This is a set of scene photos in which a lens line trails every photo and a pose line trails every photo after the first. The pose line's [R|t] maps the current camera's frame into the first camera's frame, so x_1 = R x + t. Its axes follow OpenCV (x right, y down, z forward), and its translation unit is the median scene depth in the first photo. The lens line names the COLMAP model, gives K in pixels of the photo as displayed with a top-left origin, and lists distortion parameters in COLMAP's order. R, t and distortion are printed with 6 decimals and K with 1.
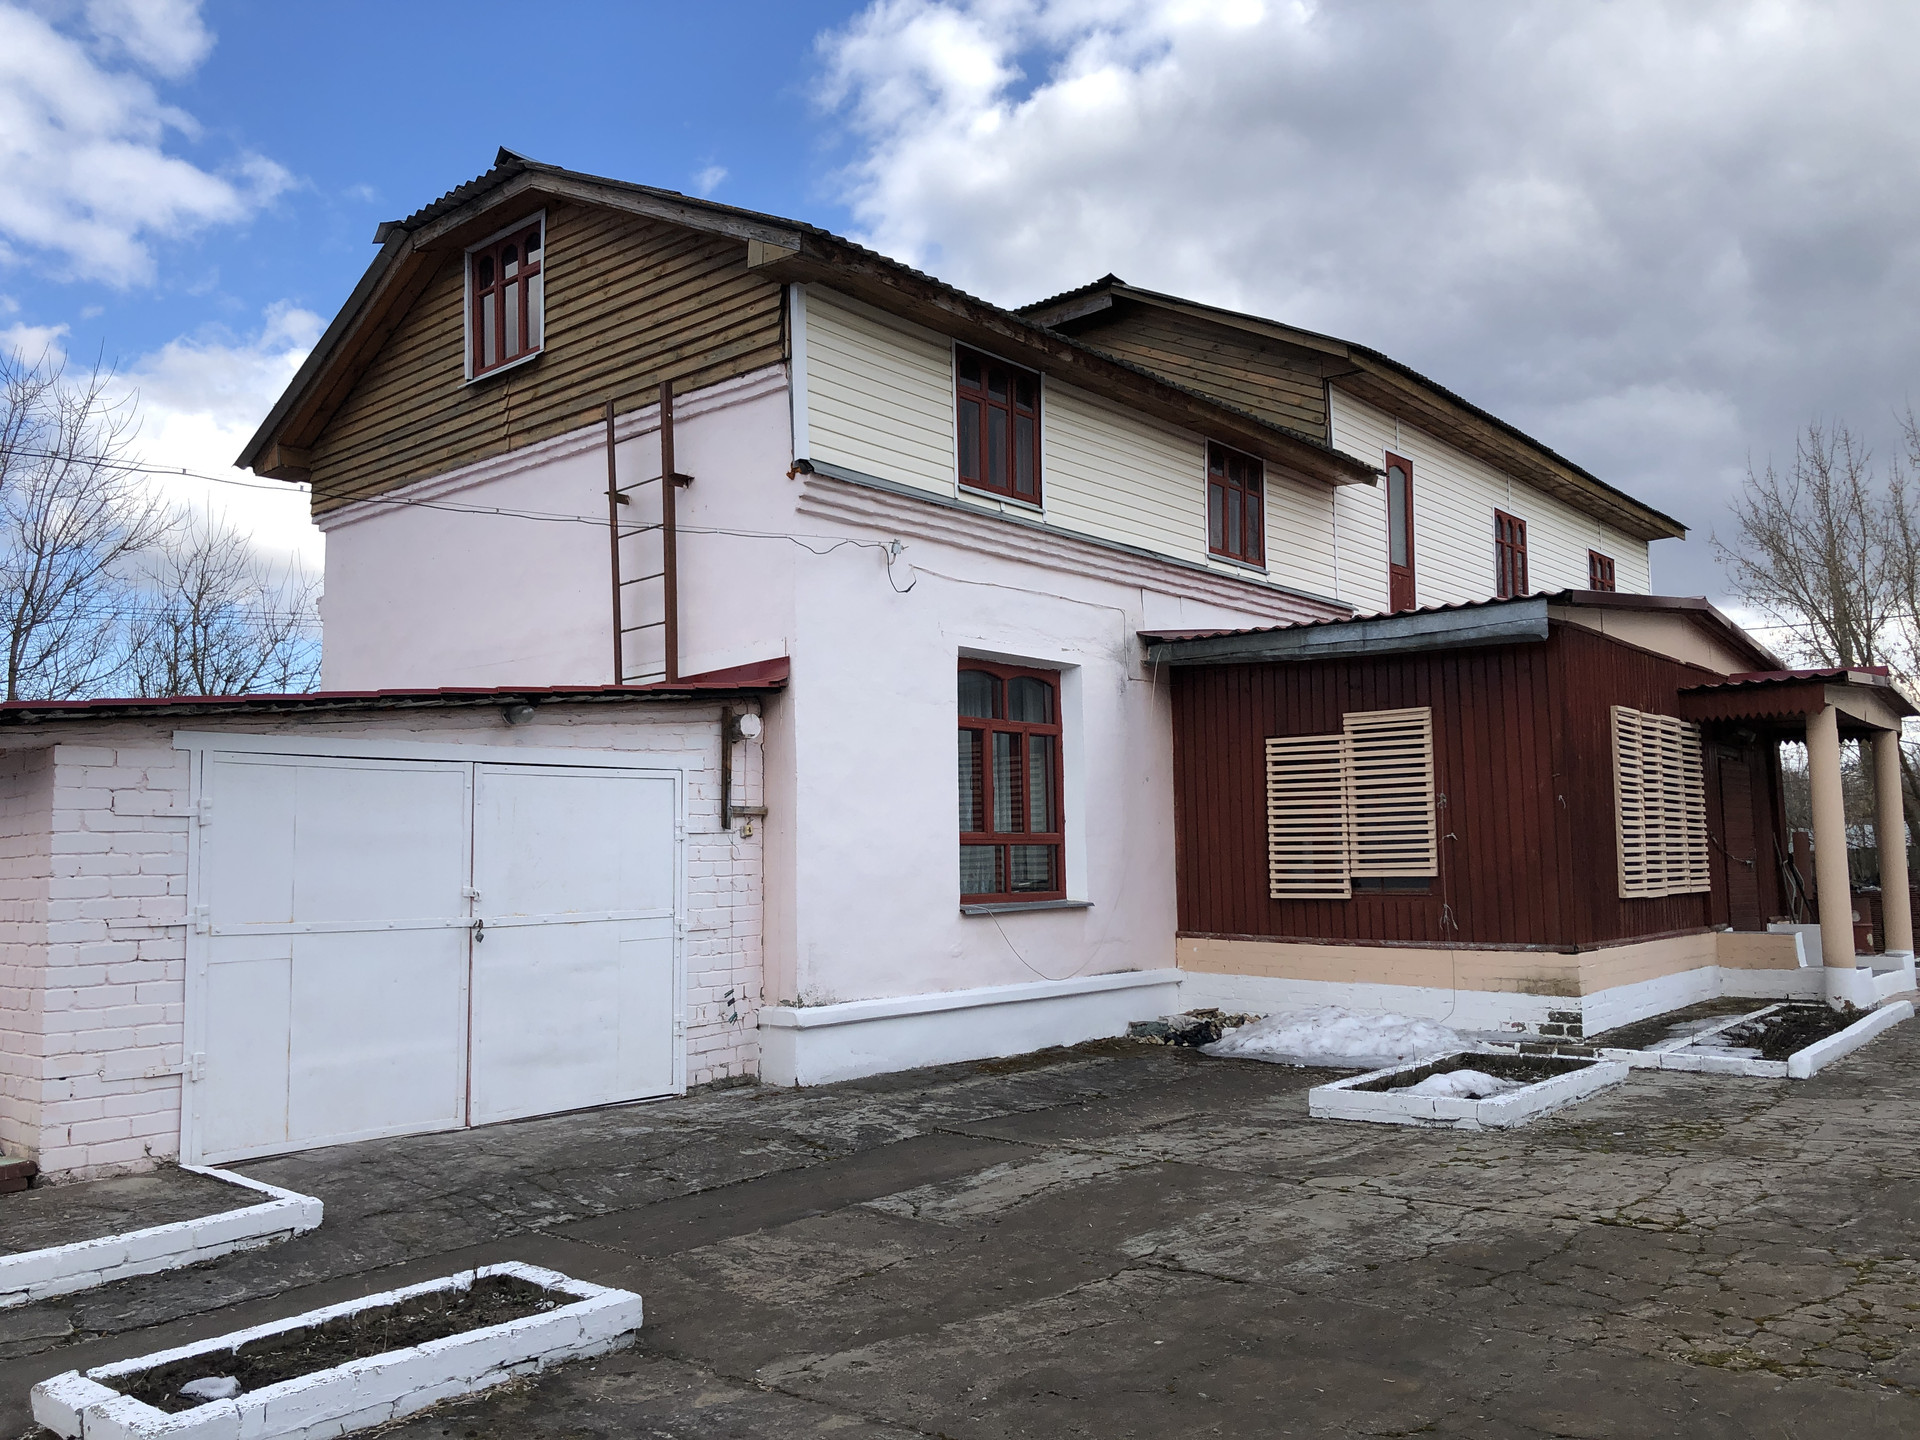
lens RADIAL K [[1510.1, 0, 960.0], [0, 1510.1, 720.0], [0, 0, 1]] dist [-0.066496, 0.005232]
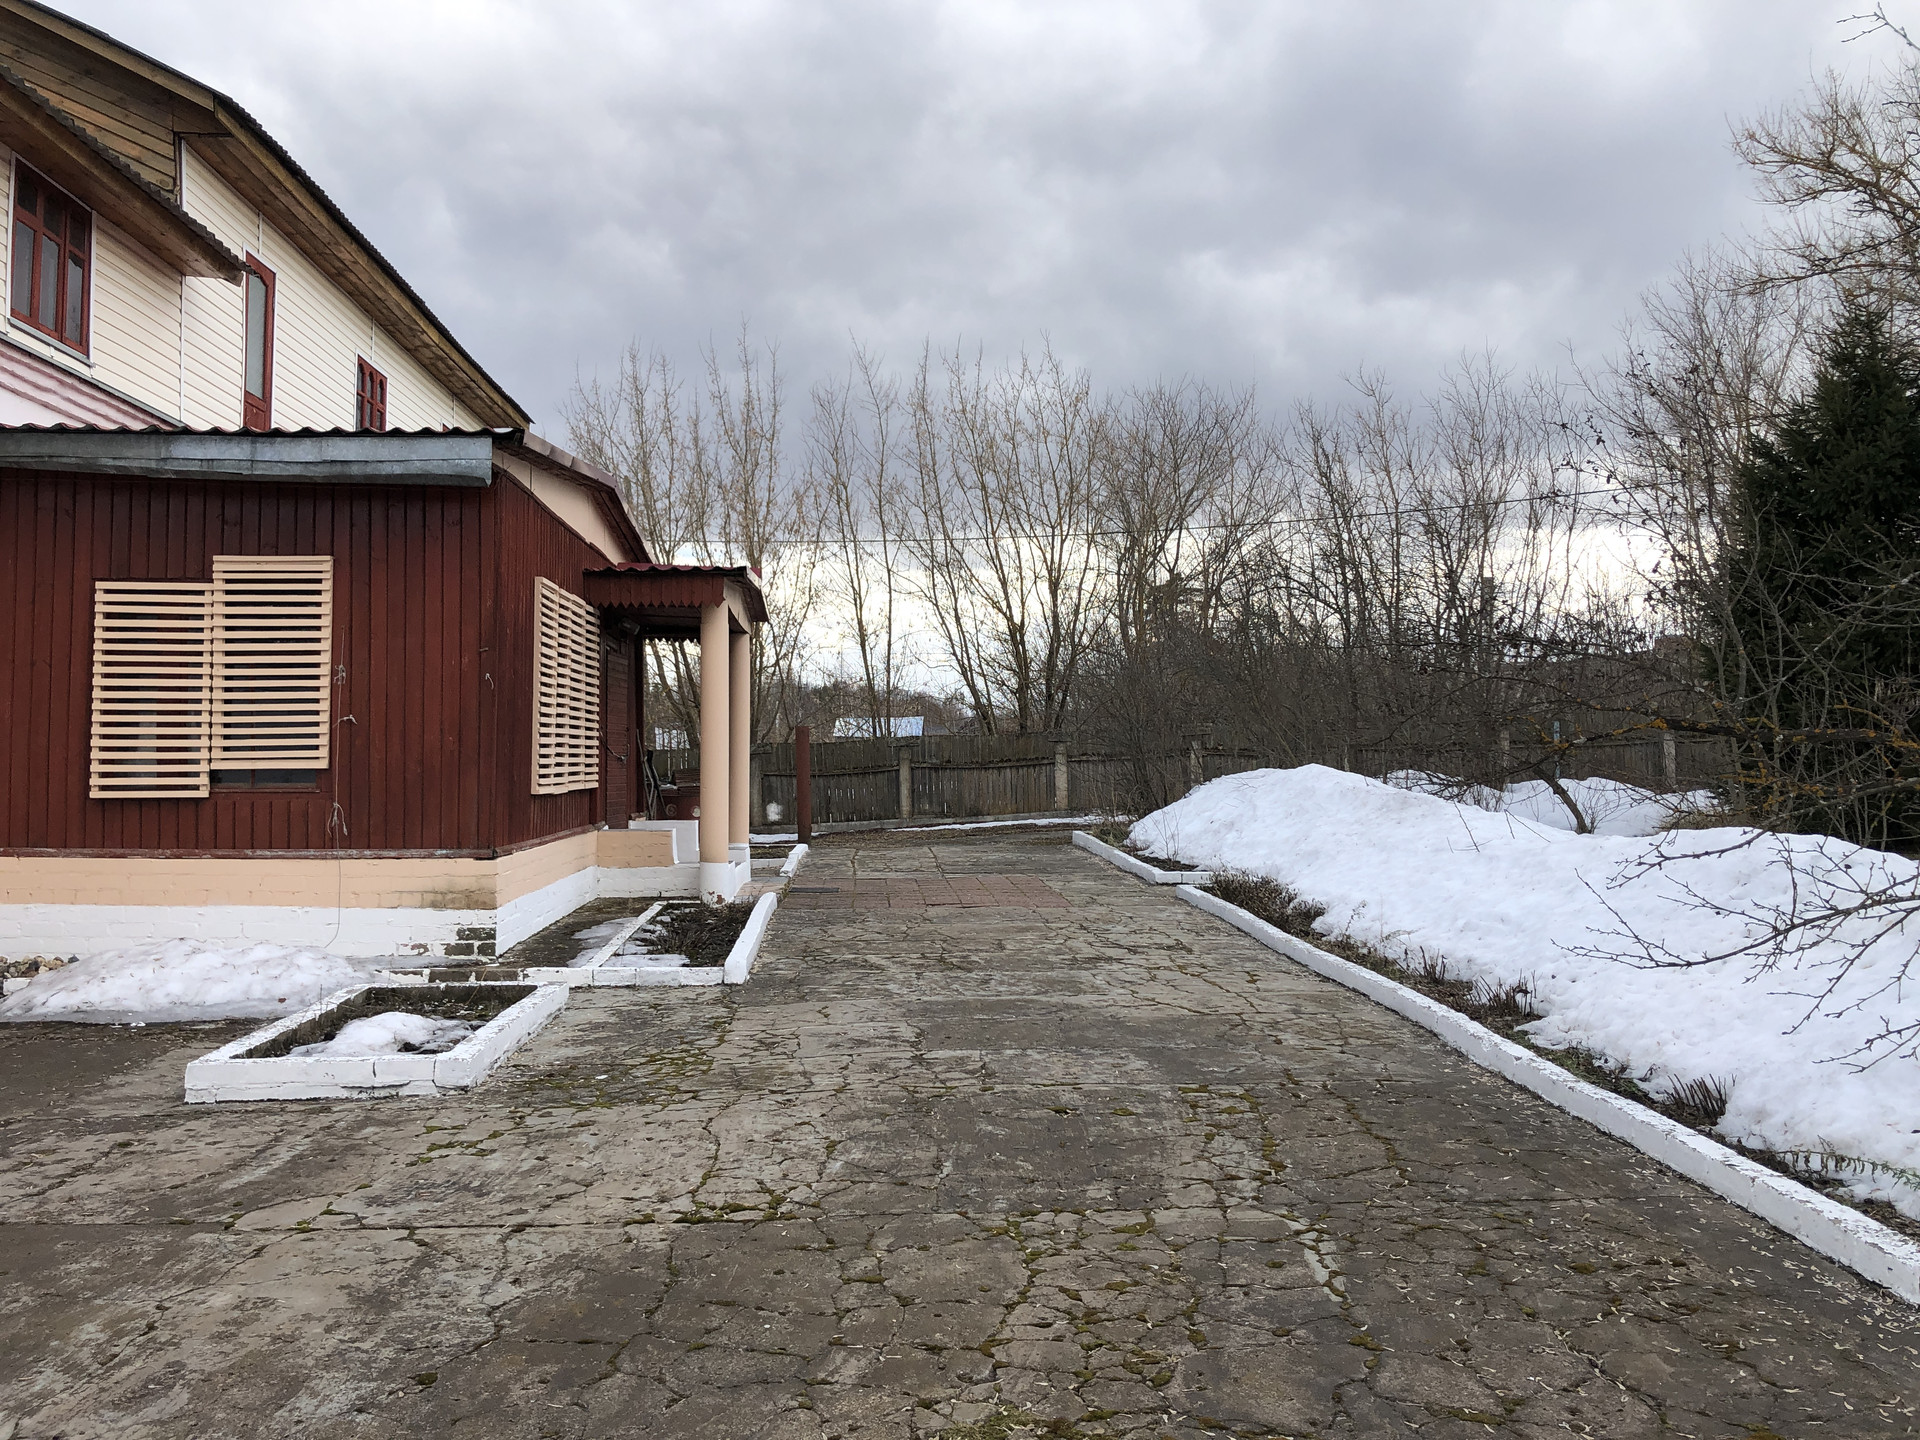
lens RADIAL K [[1545.5, 0, 937.3], [0, 1545.5, 699.6], [0, 0, 1]] dist [-0.000554, 0.019051]
pose [[0.732550, 0.029850, 0.680058, -0.007141], [-0.066776, 0.997371, 0.028153, 0.022611], [-0.677430, -0.066035, 0.732617, 0.177192]]
